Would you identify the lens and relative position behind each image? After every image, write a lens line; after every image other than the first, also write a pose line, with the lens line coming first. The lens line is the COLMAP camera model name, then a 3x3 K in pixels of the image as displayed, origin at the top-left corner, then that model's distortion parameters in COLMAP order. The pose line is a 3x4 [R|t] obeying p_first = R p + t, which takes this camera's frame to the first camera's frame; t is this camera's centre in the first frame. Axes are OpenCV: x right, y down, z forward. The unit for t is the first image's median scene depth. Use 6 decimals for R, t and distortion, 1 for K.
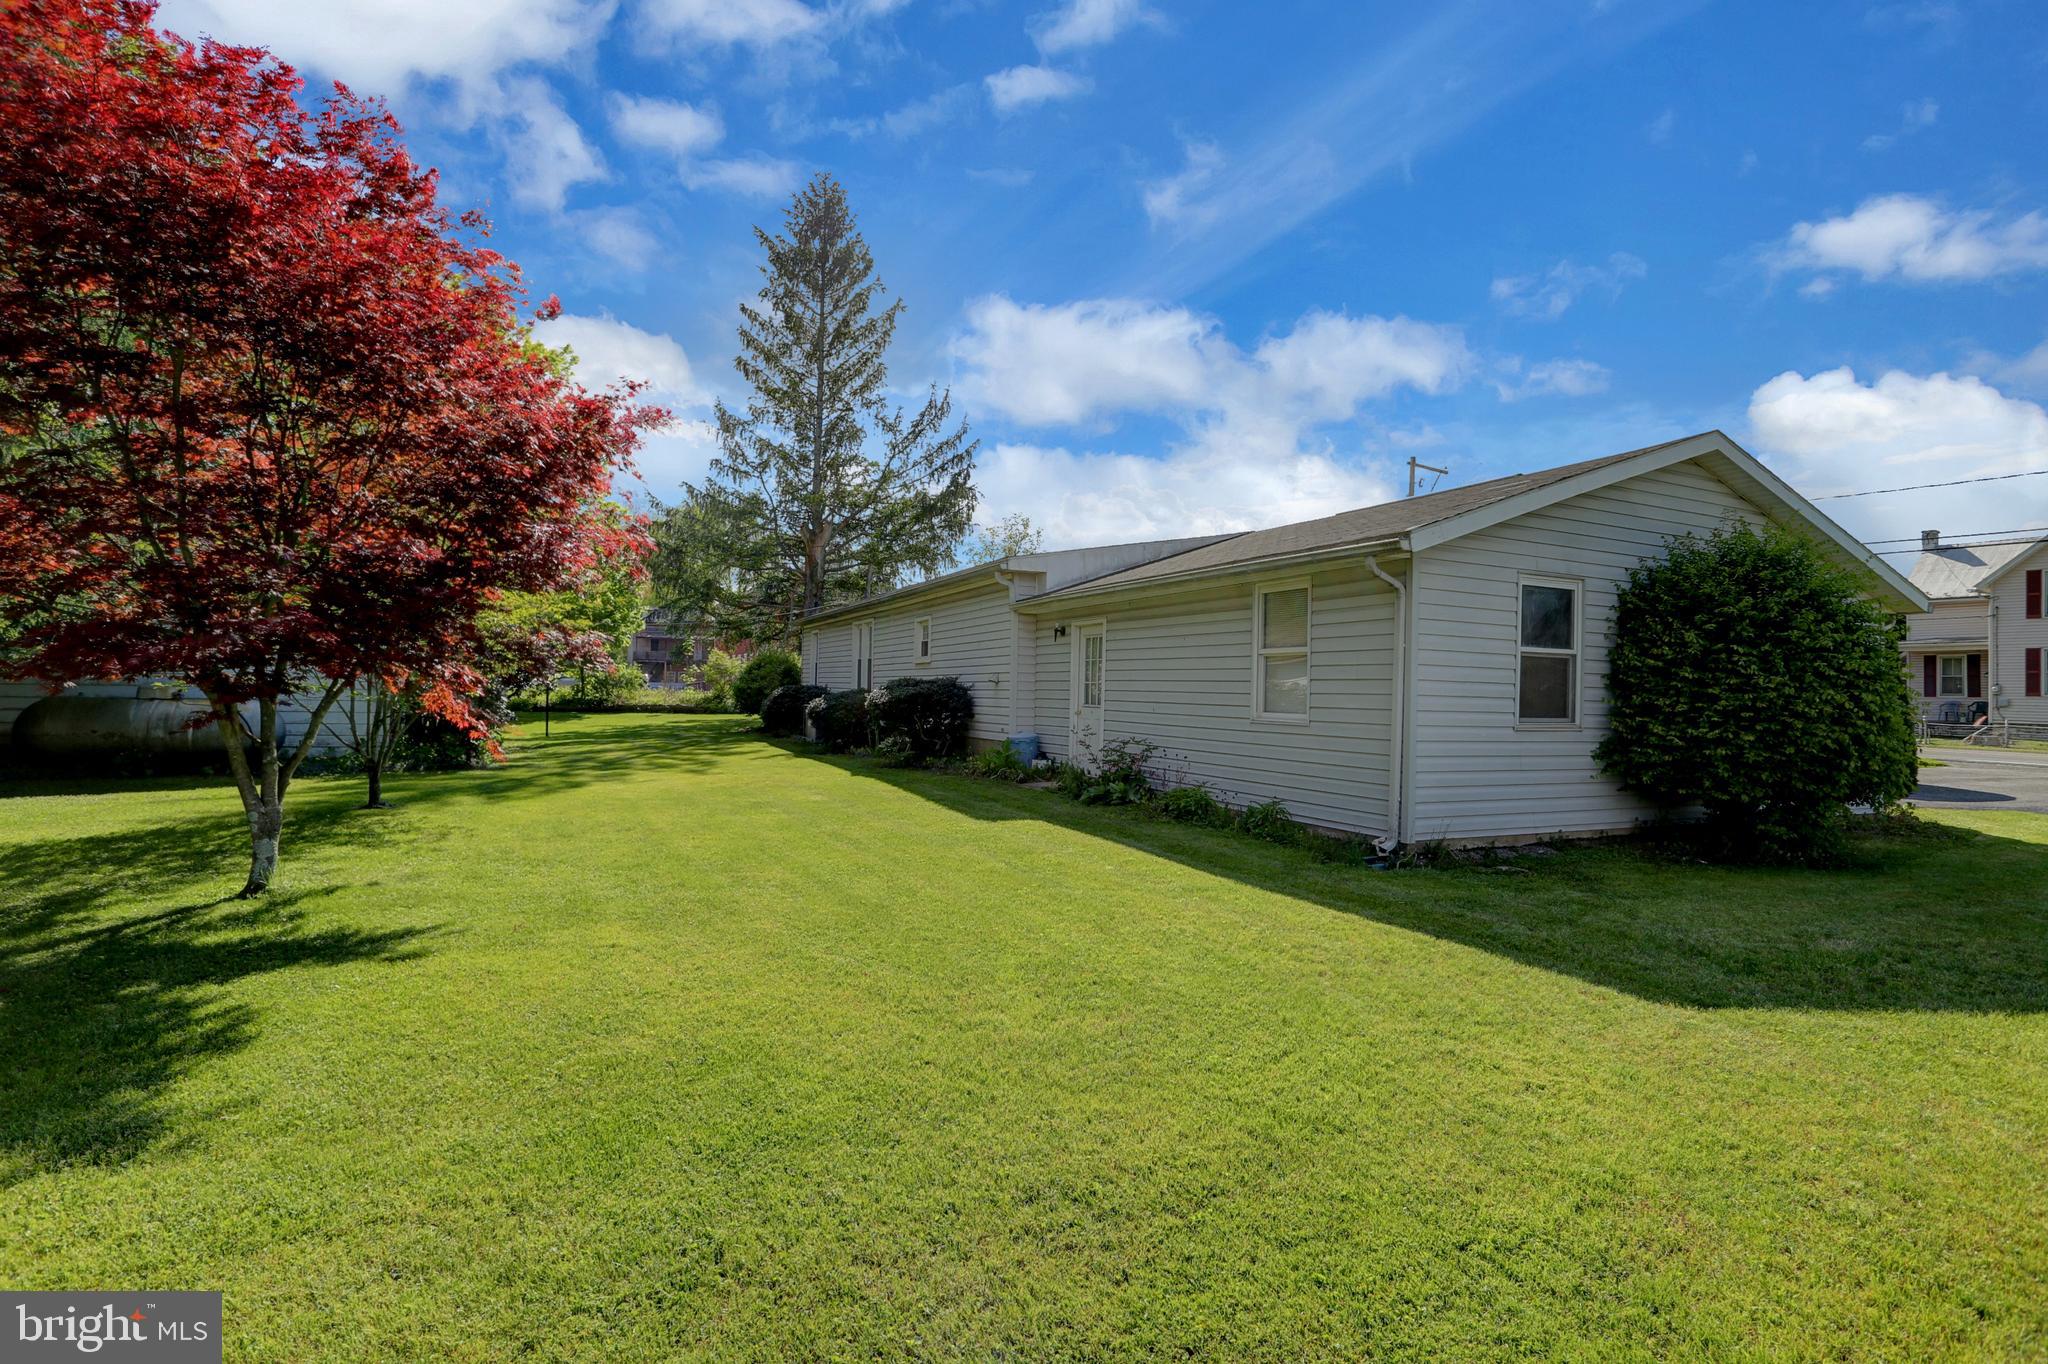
lens RADIAL K [[1023.1, 0, 1023.3], [0, 1023.1, 677.9], [0, 0, 1]] dist [-0.058080, 0.022391]
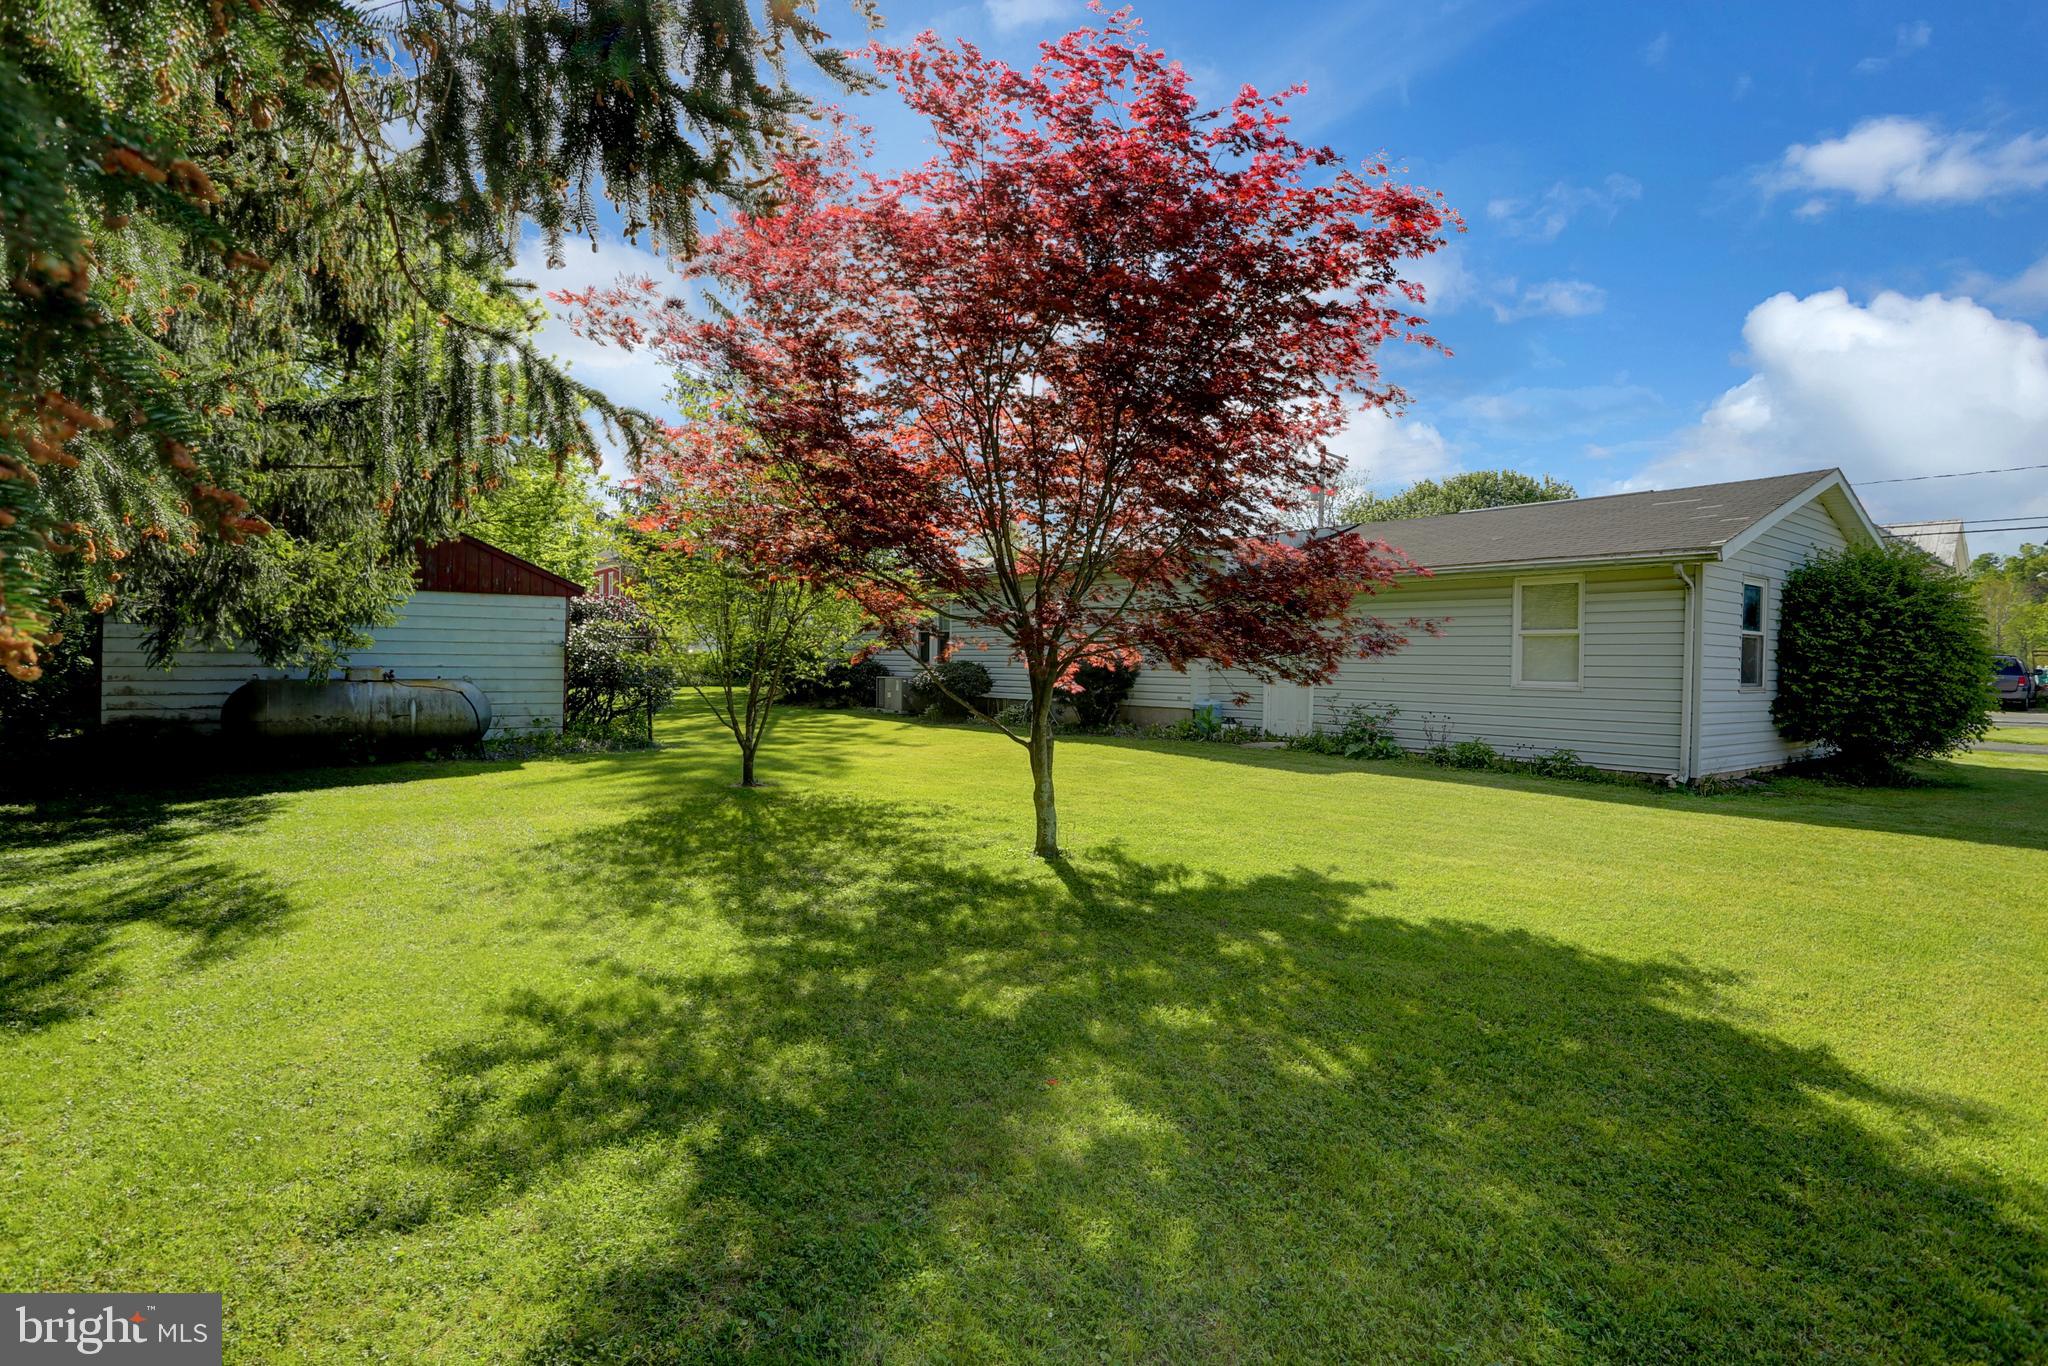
lens RADIAL K [[1023.1, 0, 1030.7], [0, 1023.1, 680.3], [0, 0, 1]] dist [-0.058080, 0.022391]
pose [[0.976466, -0.011512, 0.215364, -0.688835], [0.004118, 0.999388, 0.034750, -0.013976], [-0.215632, -0.033045, 0.975915, -0.085499]]
